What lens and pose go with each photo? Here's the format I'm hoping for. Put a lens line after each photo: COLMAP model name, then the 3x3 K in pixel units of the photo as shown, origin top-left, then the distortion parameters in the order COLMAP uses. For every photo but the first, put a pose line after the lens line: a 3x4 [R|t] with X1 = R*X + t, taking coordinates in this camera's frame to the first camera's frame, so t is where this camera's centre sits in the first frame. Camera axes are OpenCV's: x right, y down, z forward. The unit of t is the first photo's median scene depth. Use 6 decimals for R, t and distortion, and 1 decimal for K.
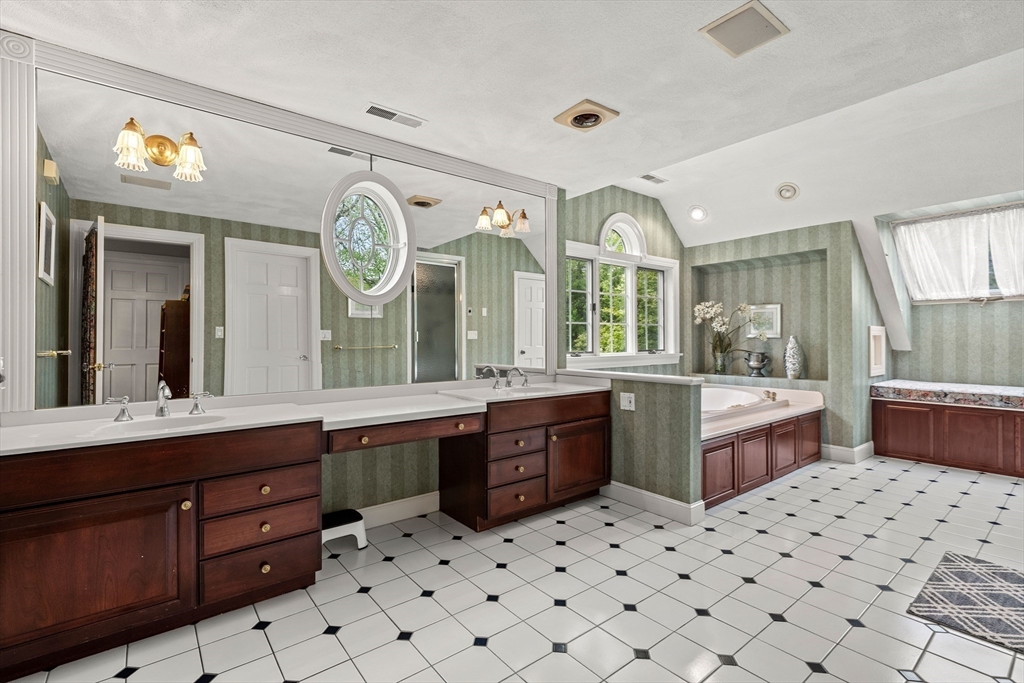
lens RADIAL K [[448.4, 0, 521.2], [0, 448.4, 337.7], [0, 0, 1]] dist [0.002499, -0.000100]
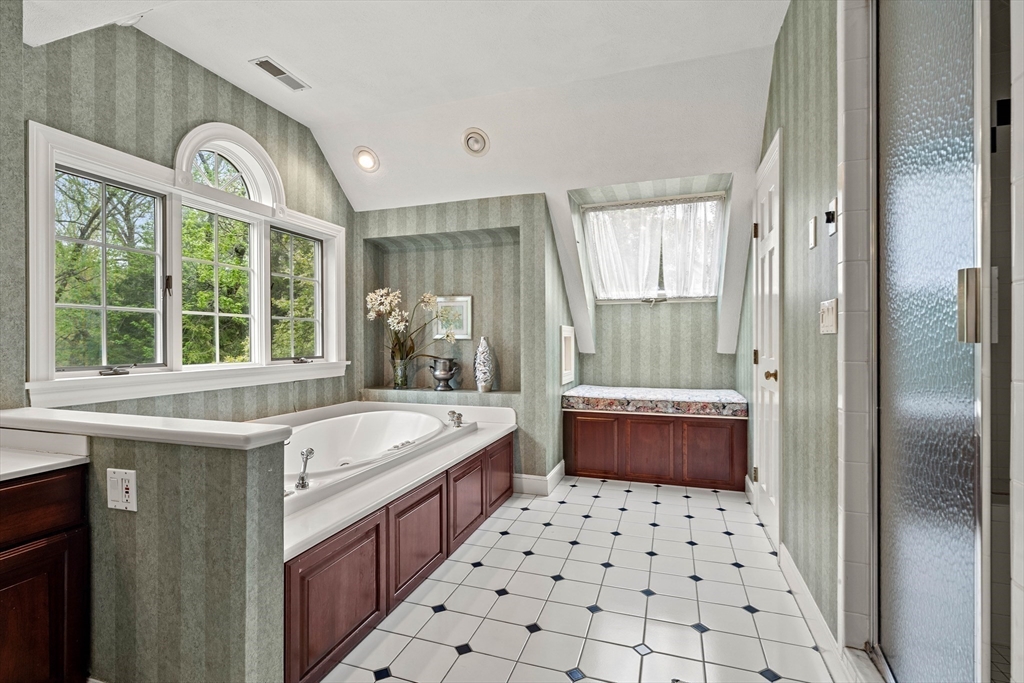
lens RADIAL K [[448.4, 0, 521.2], [0, 448.4, 337.7], [0, 0, 1]] dist [0.002499, -0.000100]
pose [[0.828611, 0.004412, 0.559807, 0.232882], [-0.002075, 0.999986, -0.004810, 0.001253], [-0.559820, 0.002824, 0.828609, 0.332343]]
